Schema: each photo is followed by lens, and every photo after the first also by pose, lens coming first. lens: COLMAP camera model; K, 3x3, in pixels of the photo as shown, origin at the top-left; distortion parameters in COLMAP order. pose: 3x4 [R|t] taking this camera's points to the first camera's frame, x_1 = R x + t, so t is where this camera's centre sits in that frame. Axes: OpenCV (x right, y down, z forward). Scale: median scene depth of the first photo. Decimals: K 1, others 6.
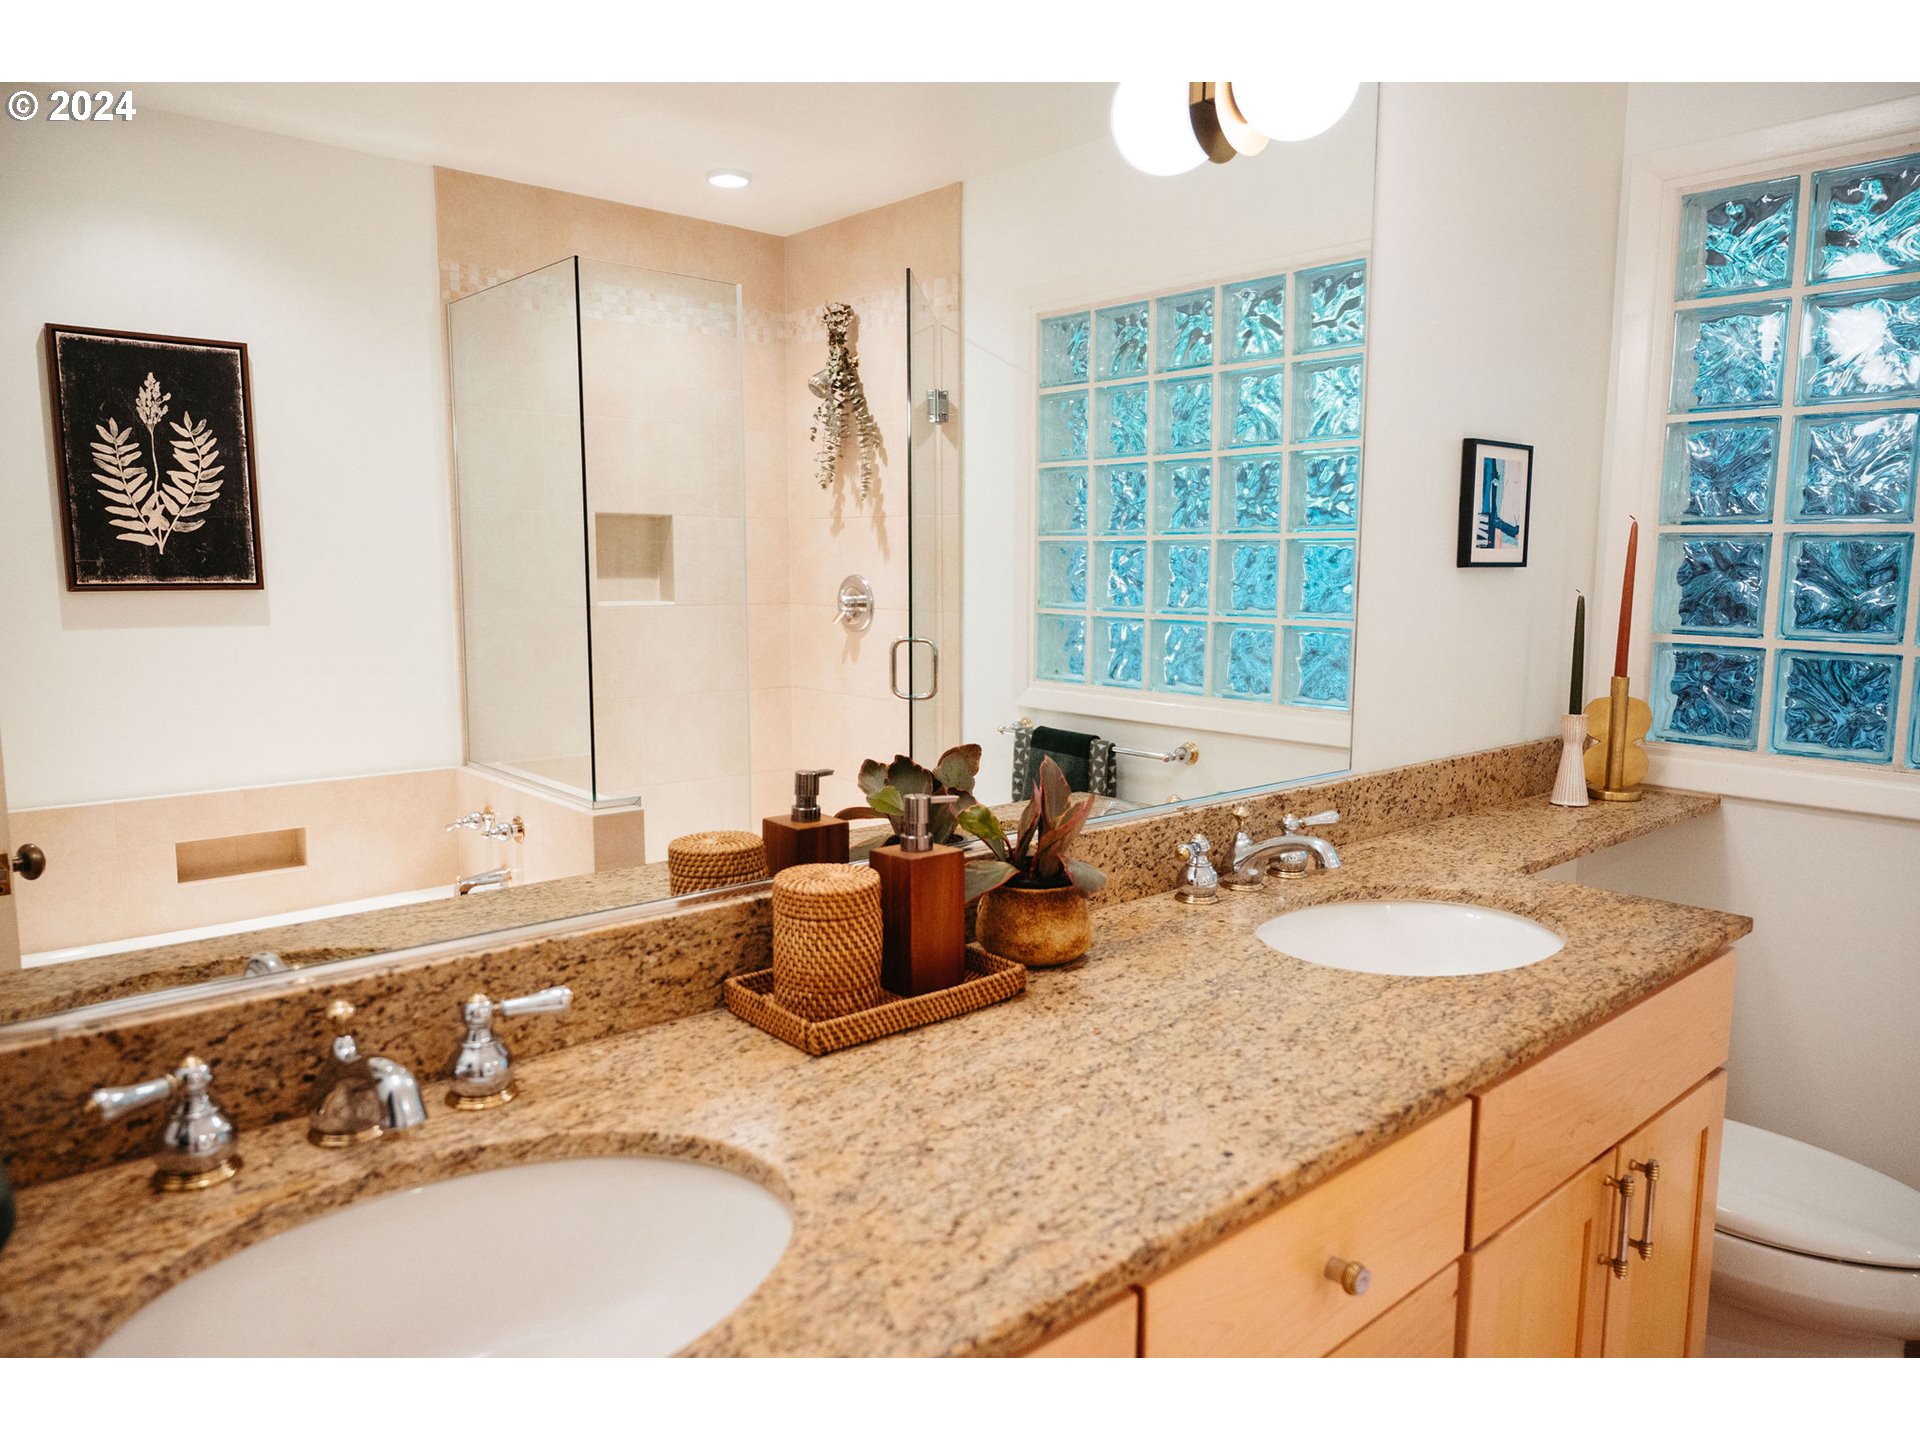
lens RADIAL K [[1275.8, 0, 968.3], [0, 1275.8, 720.0], [0, 0, 1]] dist [-0.005217, 0.000465]
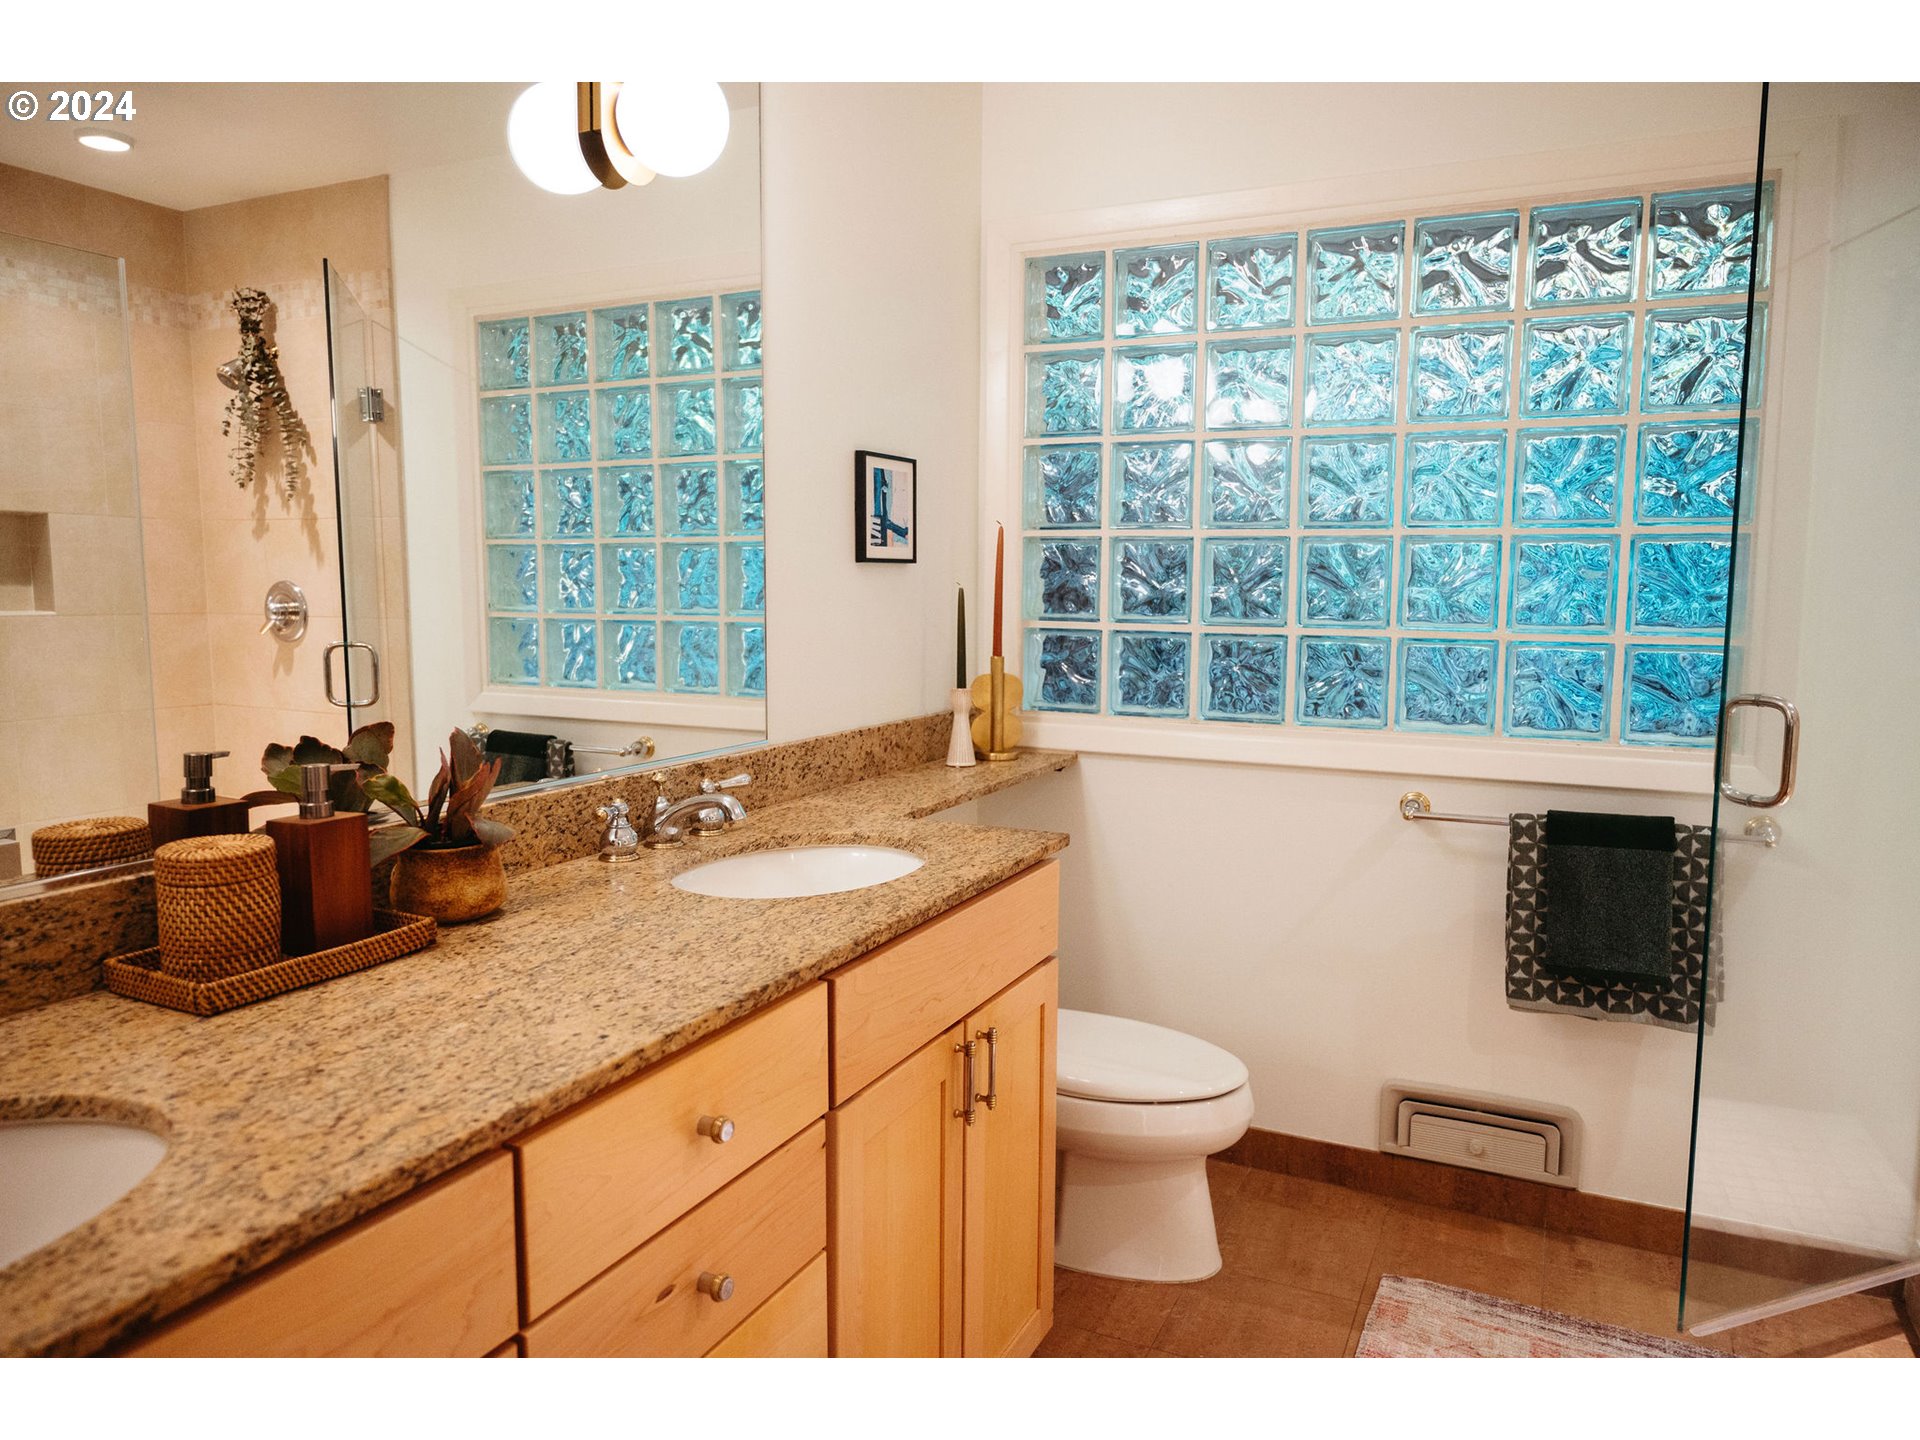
lens RADIAL K [[1275.8, 0, 968.3], [0, 1275.8, 720.0], [0, 0, 1]] dist [-0.005217, 0.000465]
pose [[0.925340, -0.041075, 0.376906, 0.043958], [0.046633, 0.998896, -0.005629, 0.037856], [-0.376259, 0.022785, 0.926234, -0.112572]]
